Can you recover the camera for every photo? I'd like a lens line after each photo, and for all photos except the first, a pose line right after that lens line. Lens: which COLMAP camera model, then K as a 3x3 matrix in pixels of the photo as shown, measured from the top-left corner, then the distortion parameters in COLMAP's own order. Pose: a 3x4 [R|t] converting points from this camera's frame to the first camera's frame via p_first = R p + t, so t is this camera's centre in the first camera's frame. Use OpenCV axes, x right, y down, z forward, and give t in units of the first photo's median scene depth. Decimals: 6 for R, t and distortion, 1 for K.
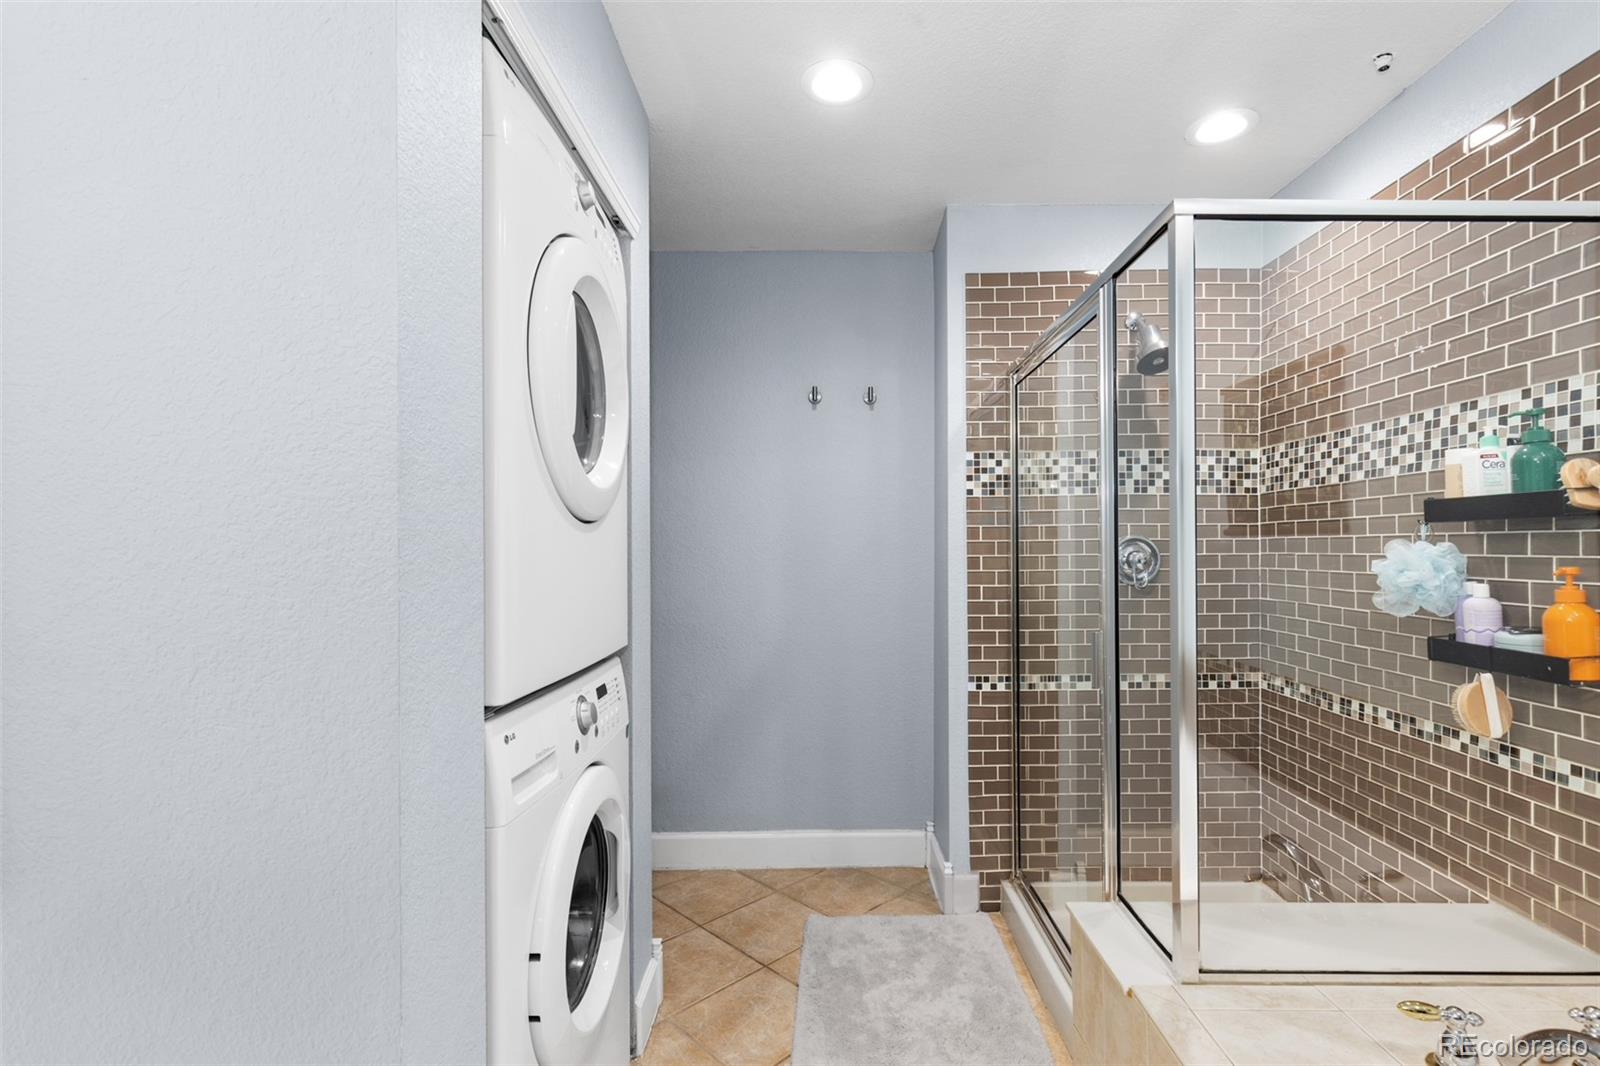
lens RADIAL K [[723.5, 0, 810.0], [0, 723.5, 545.8], [0, 0, 1]] dist [0.012993, -0.003269]
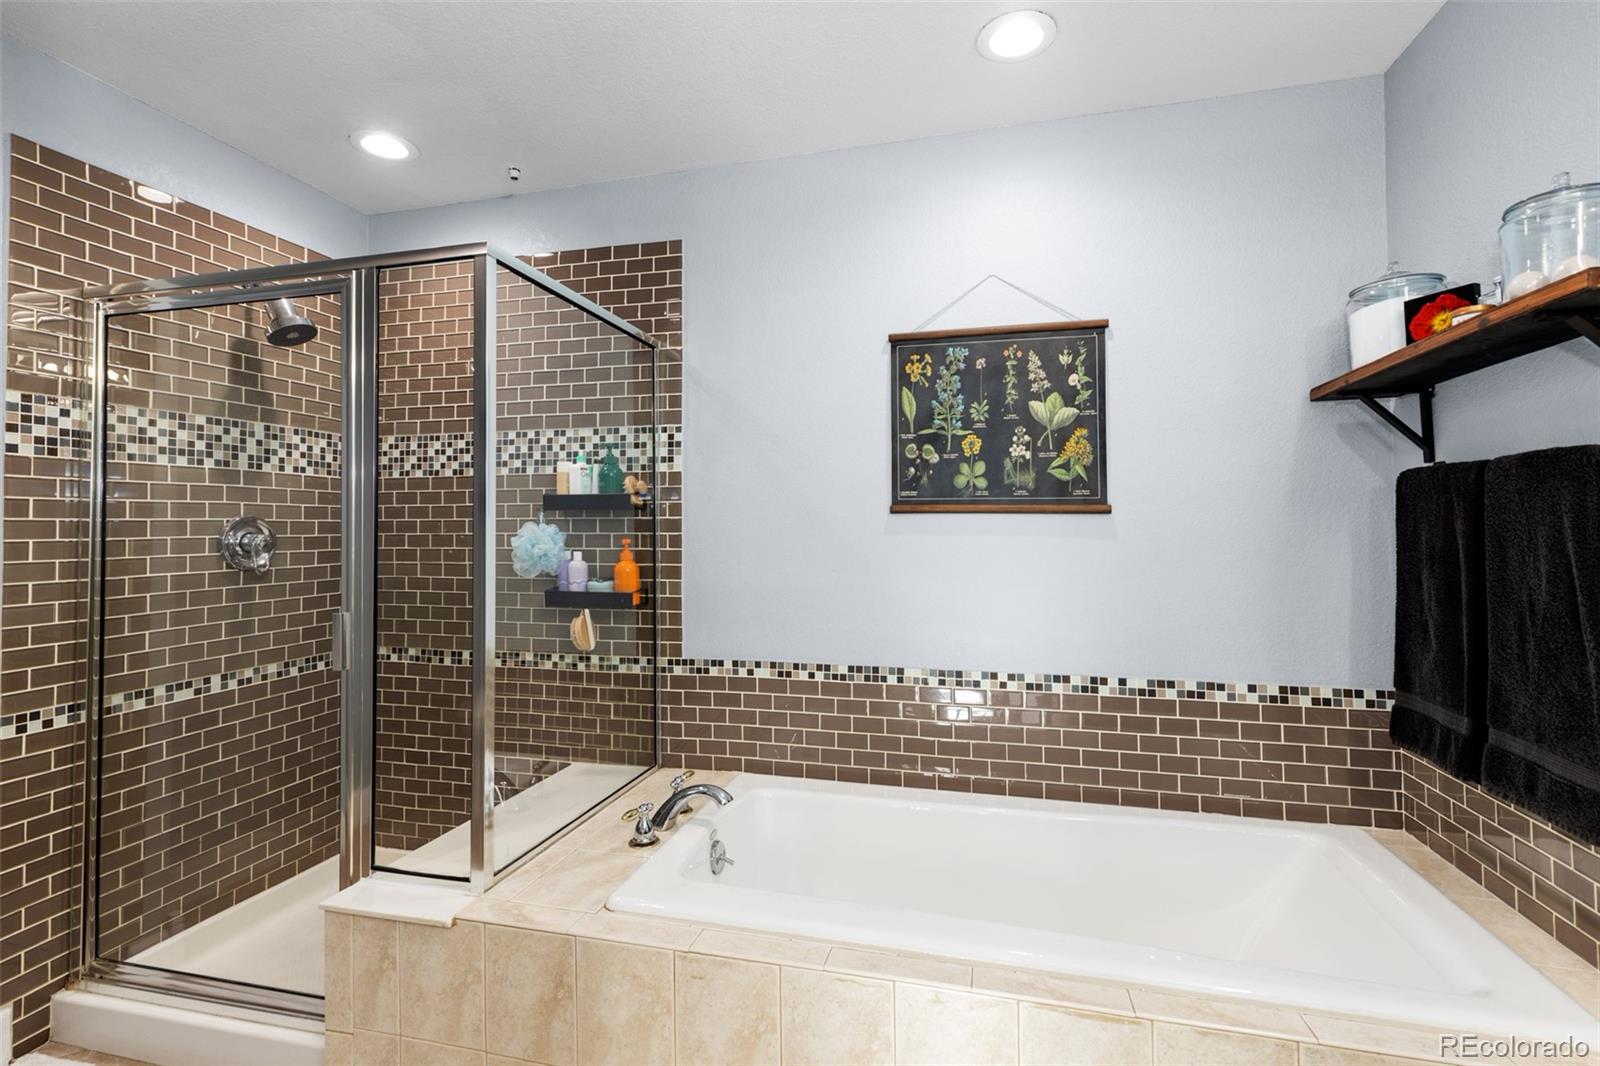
lens RADIAL K [[723.5, 0, 818.8], [0, 723.5, 498.0], [0, 0, 1]] dist [0.012993, -0.003269]
pose [[0.247137, 0.042946, 0.968028, -0.272326], [0.000302, 0.999014, -0.044398, 0.004643], [-0.968981, 0.011265, 0.246880, 0.085913]]
